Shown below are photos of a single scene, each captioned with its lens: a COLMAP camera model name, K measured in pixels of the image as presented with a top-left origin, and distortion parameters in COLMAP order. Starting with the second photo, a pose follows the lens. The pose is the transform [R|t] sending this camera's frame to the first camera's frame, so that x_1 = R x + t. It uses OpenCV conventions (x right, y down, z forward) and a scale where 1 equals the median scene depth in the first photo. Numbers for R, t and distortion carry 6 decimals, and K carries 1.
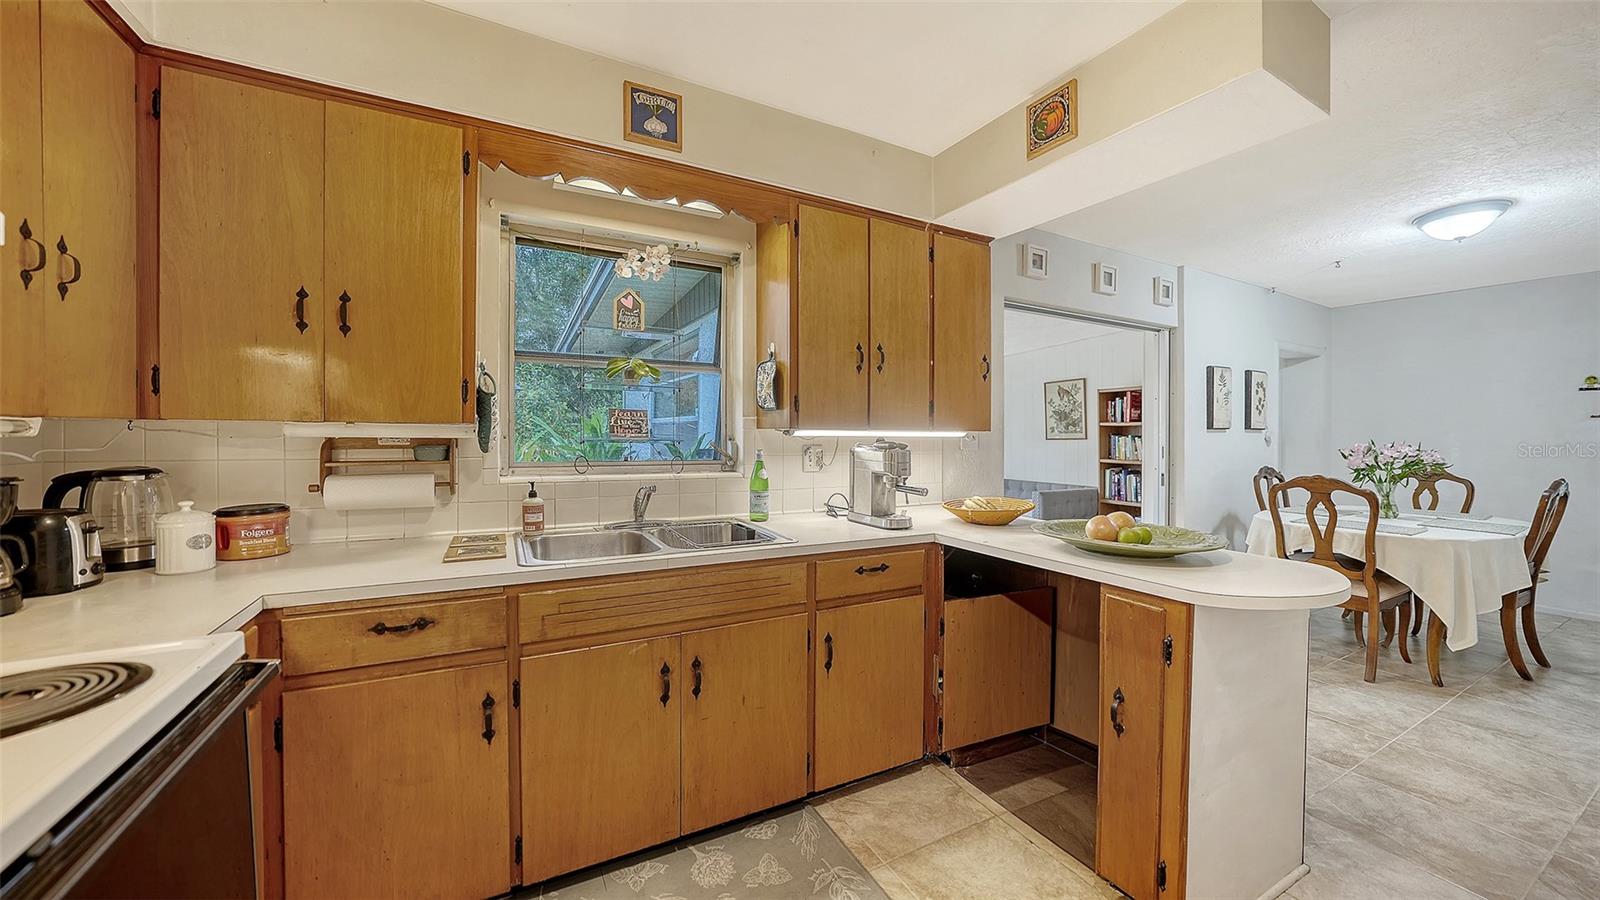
lens RADIAL K [[558.6, 0, 806.9], [0, 558.6, 434.2], [0, 0, 1]] dist [-0.007873, -0.000048]
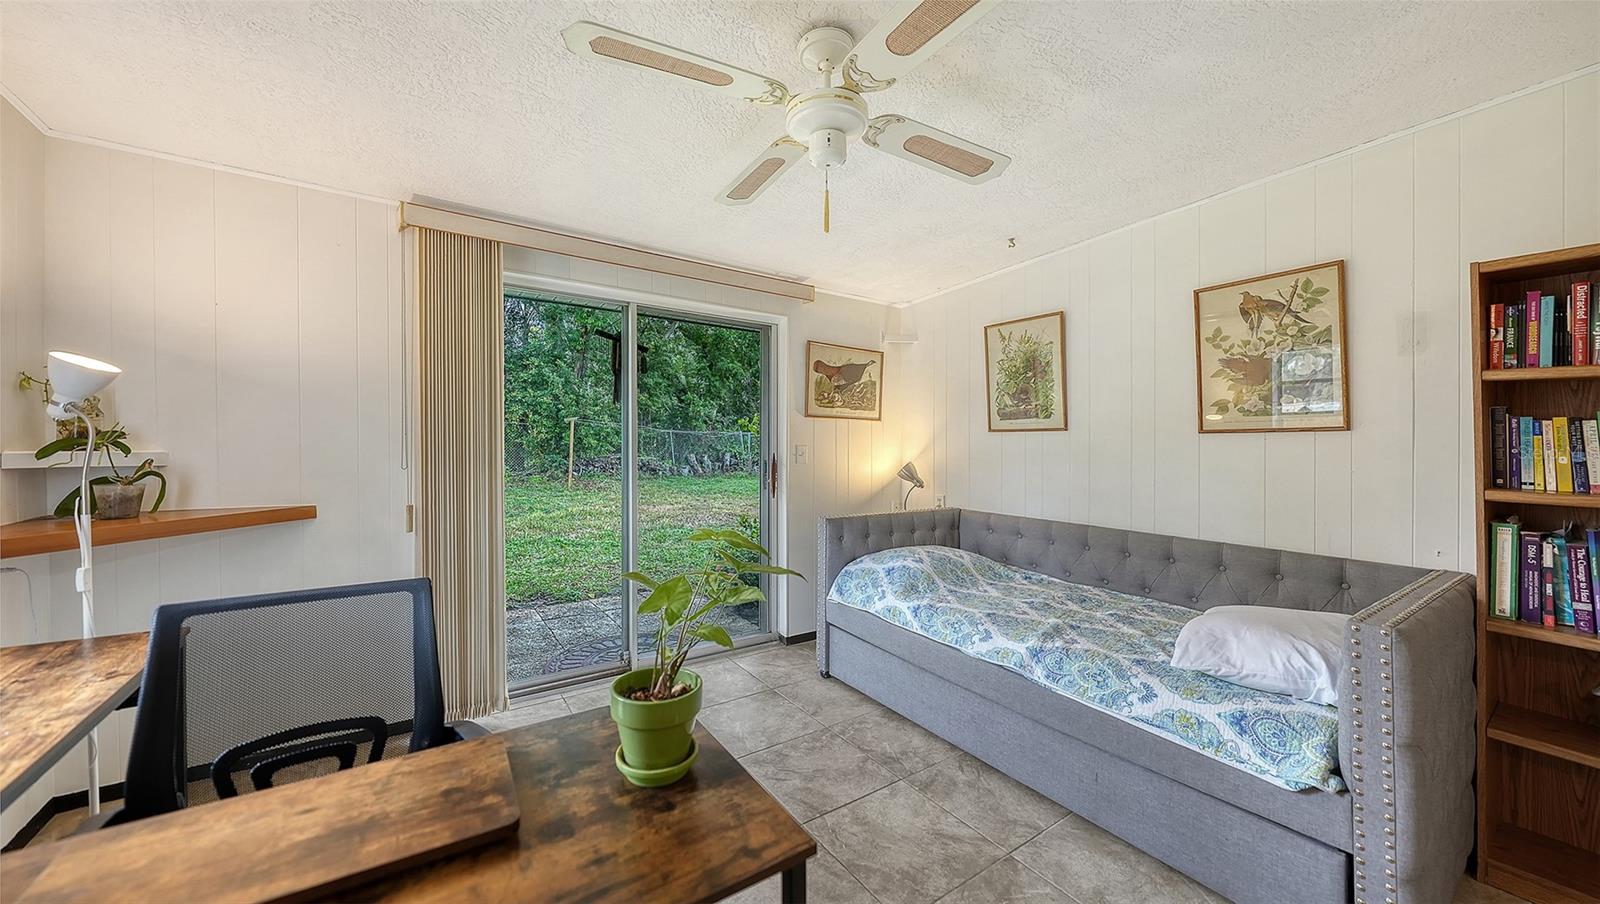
lens RADIAL K [[554.1, 0, 796.7], [0, 554.1, 439.6], [0, 0, 1]] dist [-0.000314, -0.000010]
pose [[0.995411, 0.007636, 0.095385, 0.160184], [-0.007603, 0.999971, -0.000715, 0.027914], [-0.095388, -0.000013, 0.995440, 0.990369]]
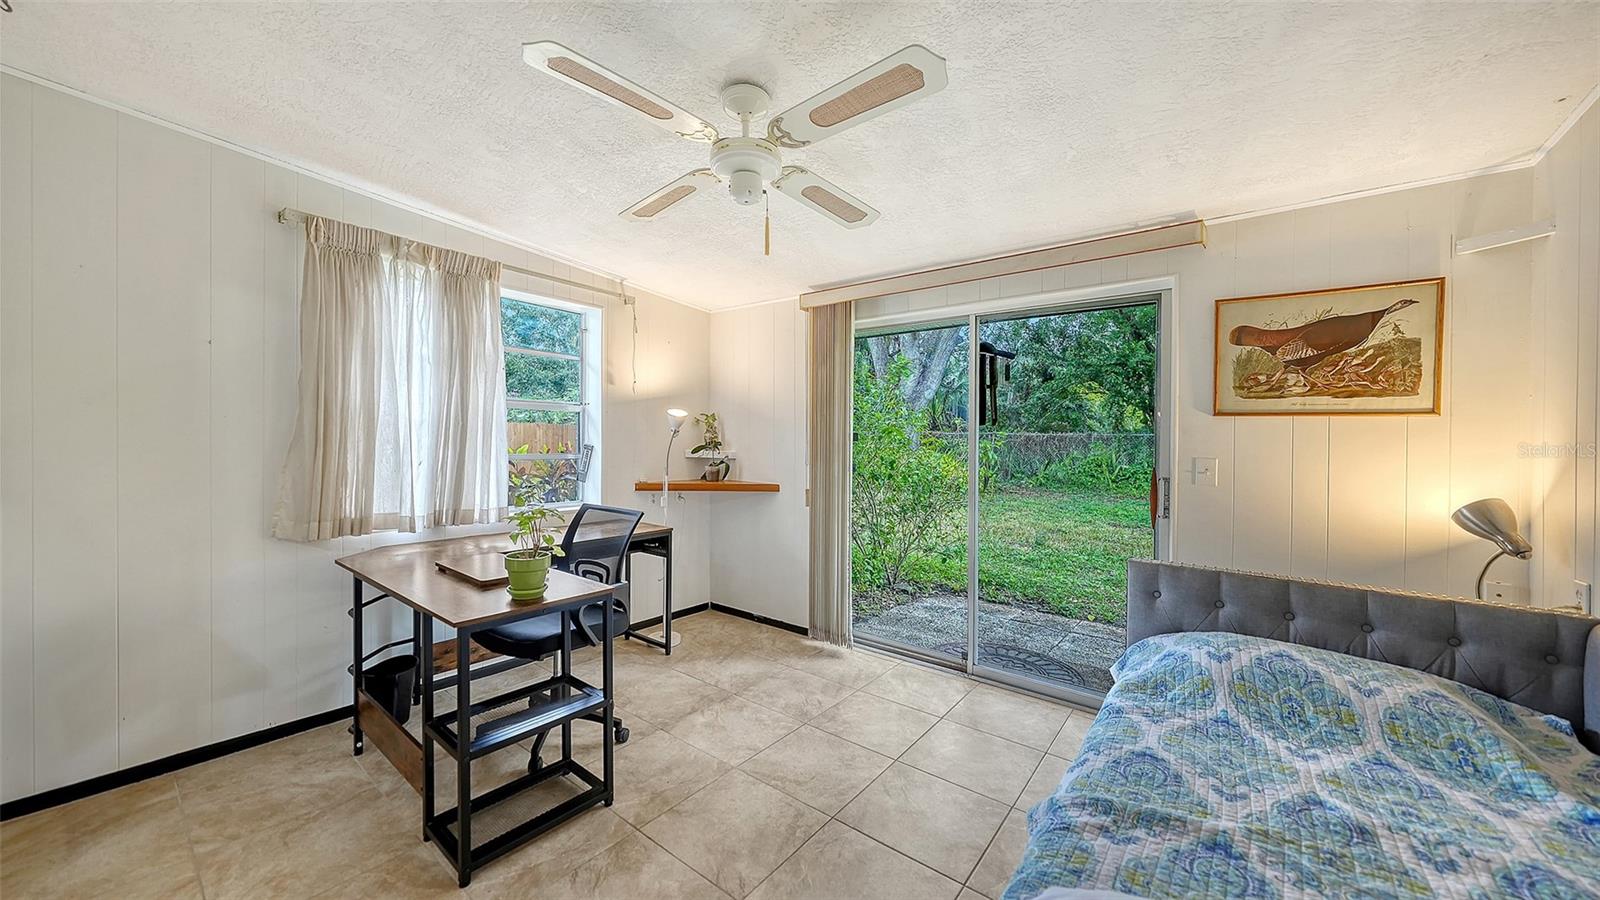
lens RADIAL K [[558.6, 0, 787.9], [0, 558.6, 449.8], [0, 0, 1]] dist [-0.007873, -0.000048]
pose [[0.389407, 0.012550, -0.920980, 0.637014], [-0.014877, 0.999862, 0.007335, 0.029871], [0.920946, 0.010845, 0.389540, 1.225580]]
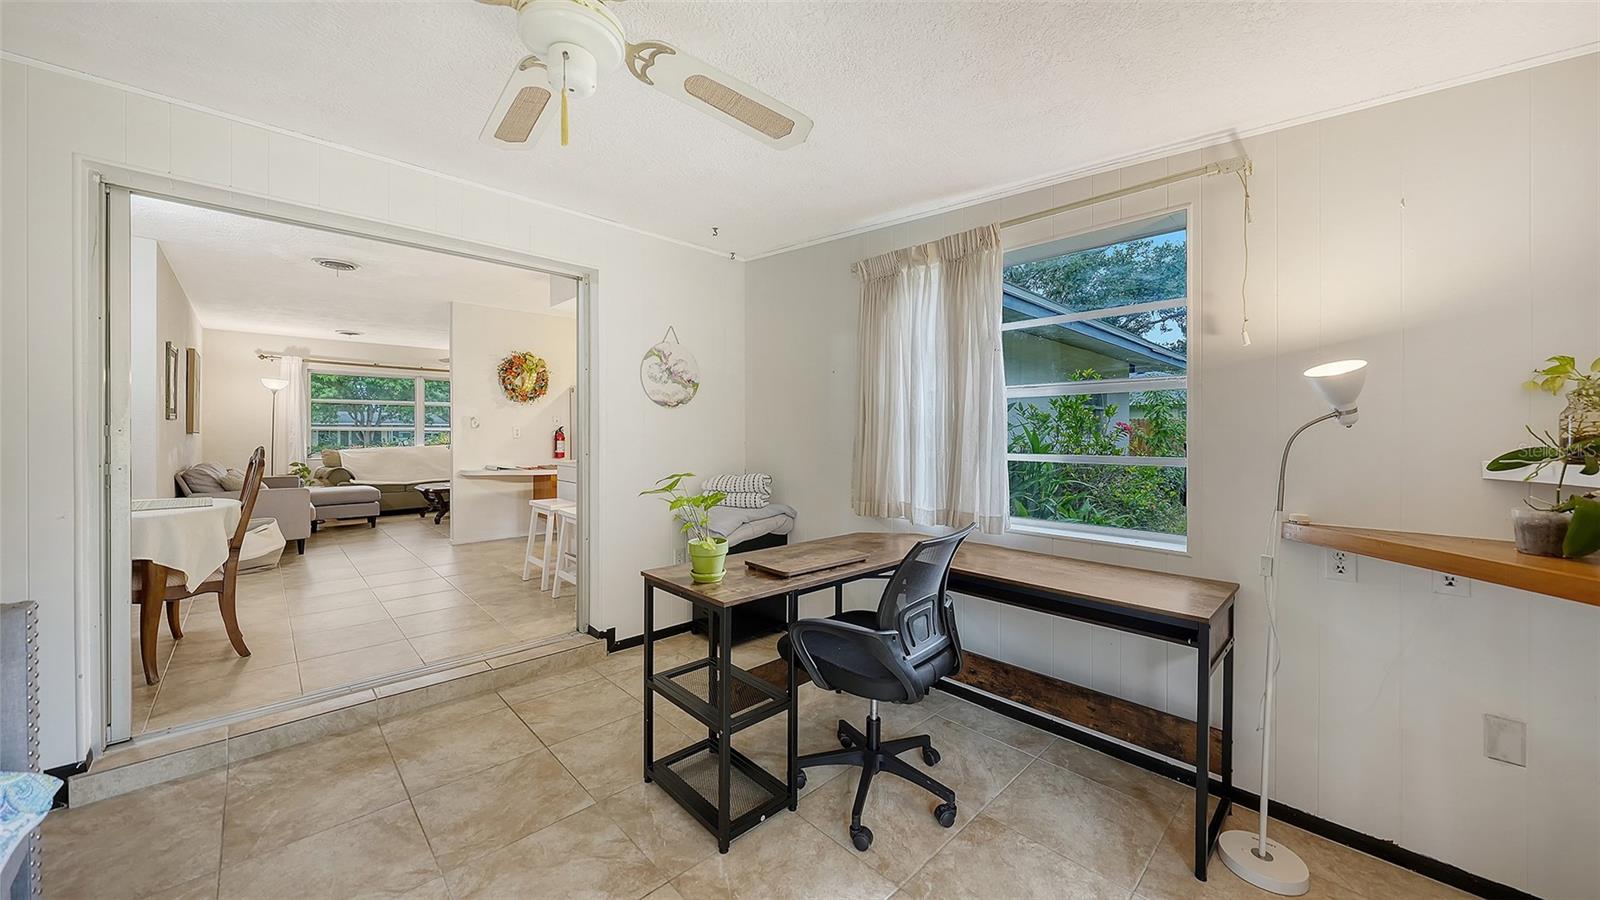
lens RADIAL K [[558.6, 0, 790.7], [0, 558.6, 438.7], [0, 0, 1]] dist [-0.007873, -0.000048]
pose [[-0.964568, -0.010713, -0.263618, 0.189701], [-0.013488, 0.999871, 0.008721, 0.030108], [0.263491, 0.011967, -0.964588, 1.697129]]
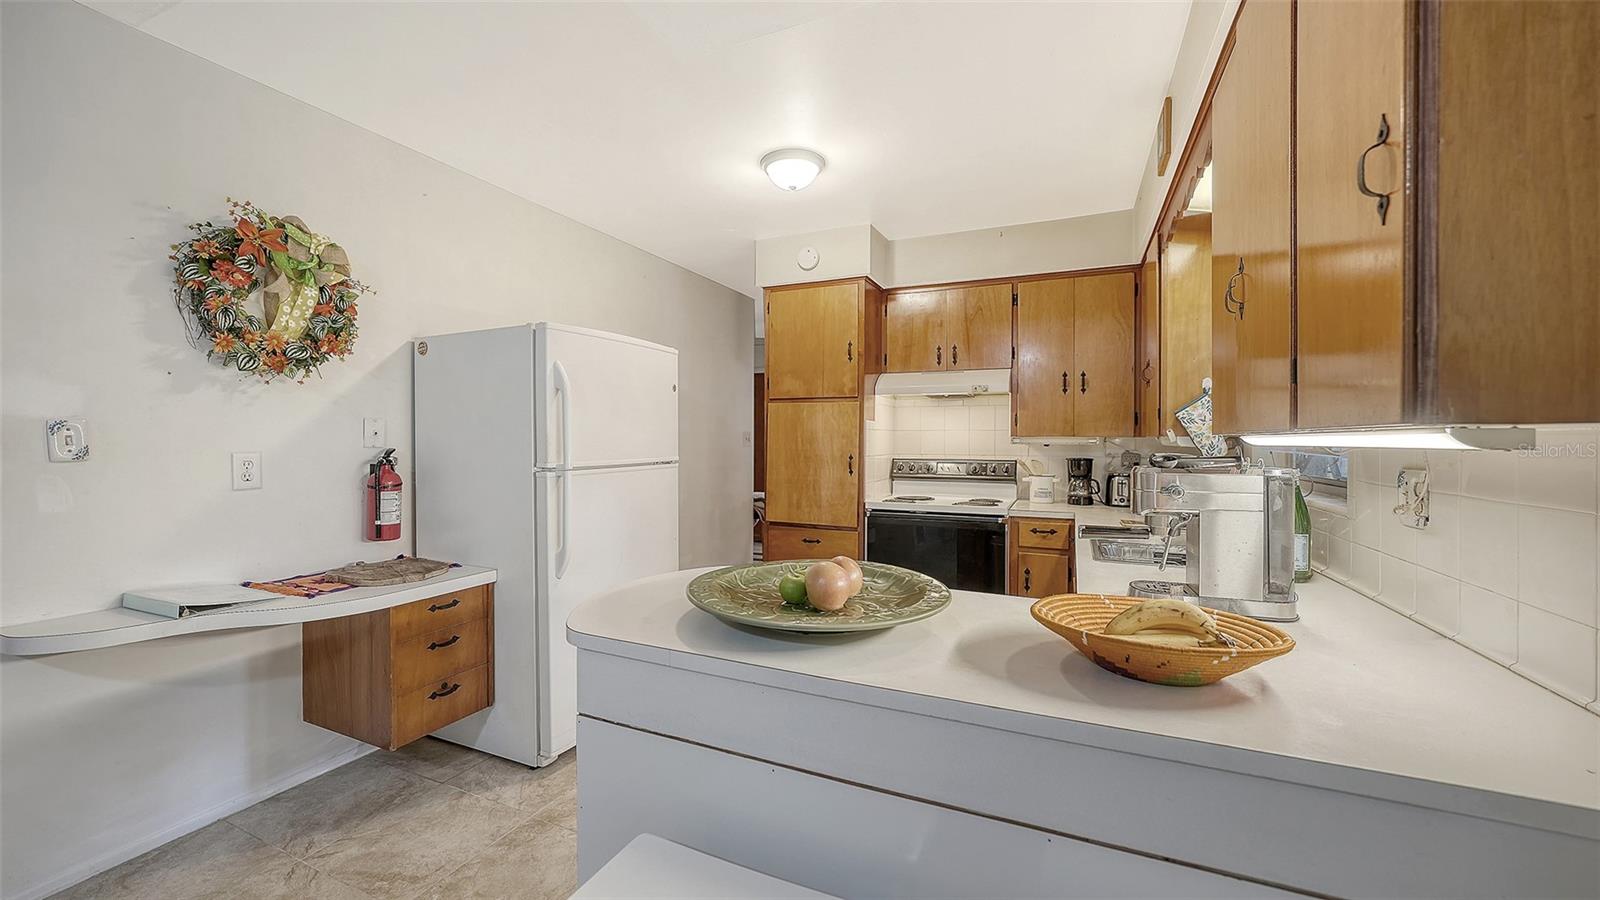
lens RADIAL K [[616.0, 0, 779.1], [0, 616.0, 442.7], [0, 0, 1]] dist [-0.011637, 0.000111]
pose [[-0.801226, -0.010666, -0.598267, 0.461308], [-0.014016, 0.999901, 0.000944, 0.004884], [0.598198, 0.009142, -0.801297, 0.701540]]
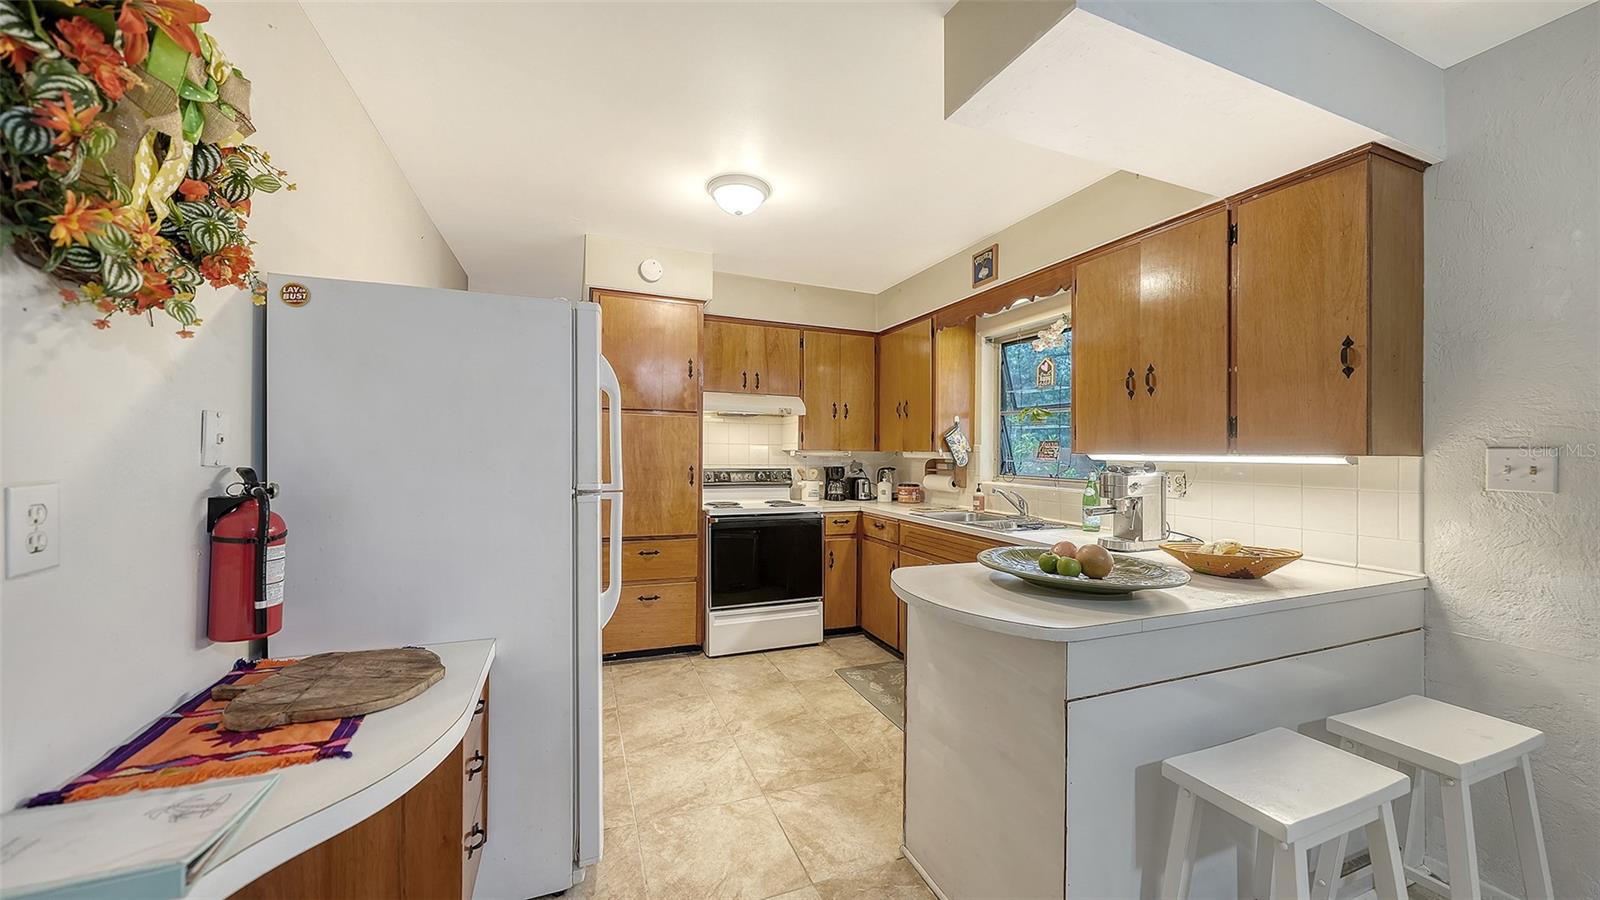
lens RADIAL K [[558.6, 0, 793.7], [0, 558.6, 447.0], [0, 0, 1]] dist [-0.007873, -0.000048]
pose [[-0.114715, -0.020798, -0.993181, 0.679871], [-0.017184, 0.999673, -0.018949, 0.005956], [0.993250, 0.014893, -0.115035, 0.297347]]
